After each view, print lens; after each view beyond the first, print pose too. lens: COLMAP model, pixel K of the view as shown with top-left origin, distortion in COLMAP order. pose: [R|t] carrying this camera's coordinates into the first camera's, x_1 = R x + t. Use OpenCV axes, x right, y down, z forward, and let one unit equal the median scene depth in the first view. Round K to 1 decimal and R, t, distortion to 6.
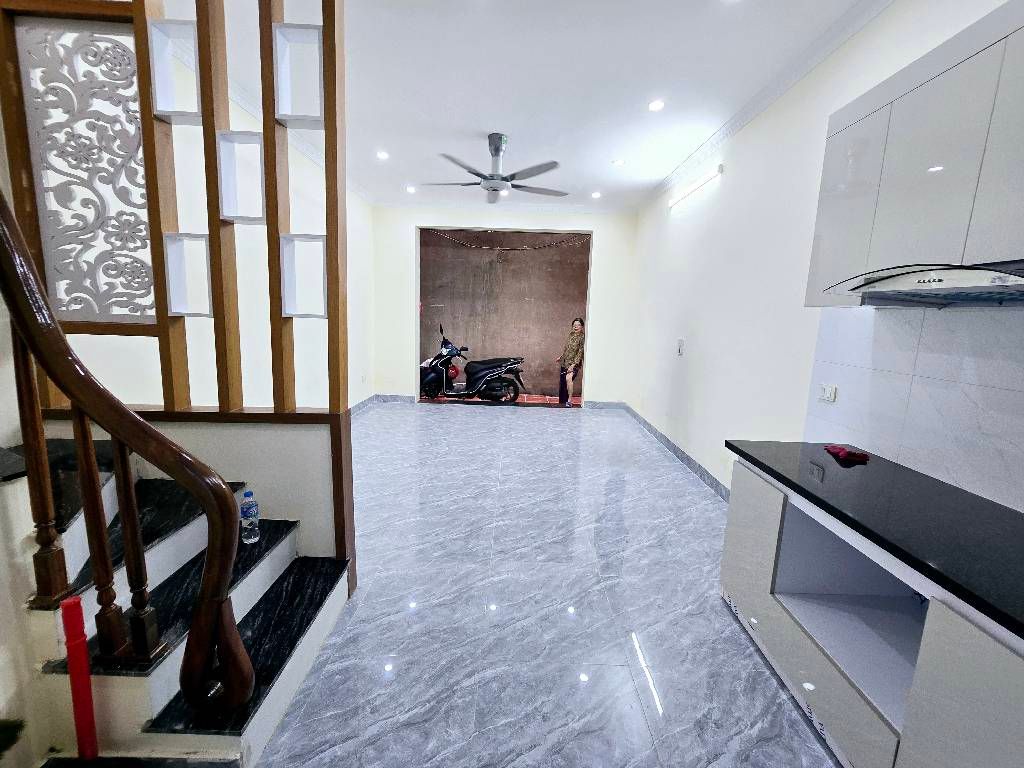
lens RADIAL K [[421.6, 0, 514.8], [0, 421.6, 385.5], [0, 0, 1]] dist [-0.009182, 0.003743]
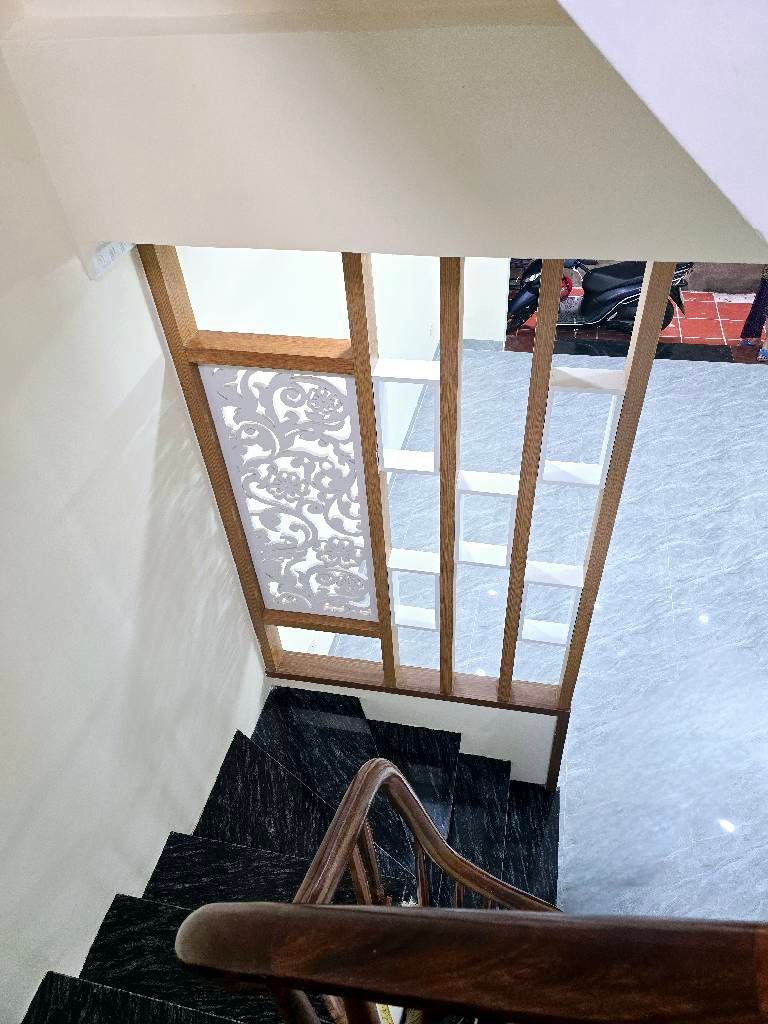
lens RADIAL K [[693.0, 0, 383.8], [0, 693.0, 511.9], [0, 0, 1]] dist [0.030349, 0.000116]
pose [[0.973363, 0.076507, -0.216128, -0.545314], [0.063411, 0.816072, 0.574461, -1.268453], [0.220326, -0.572864, 0.789483, -0.057982]]
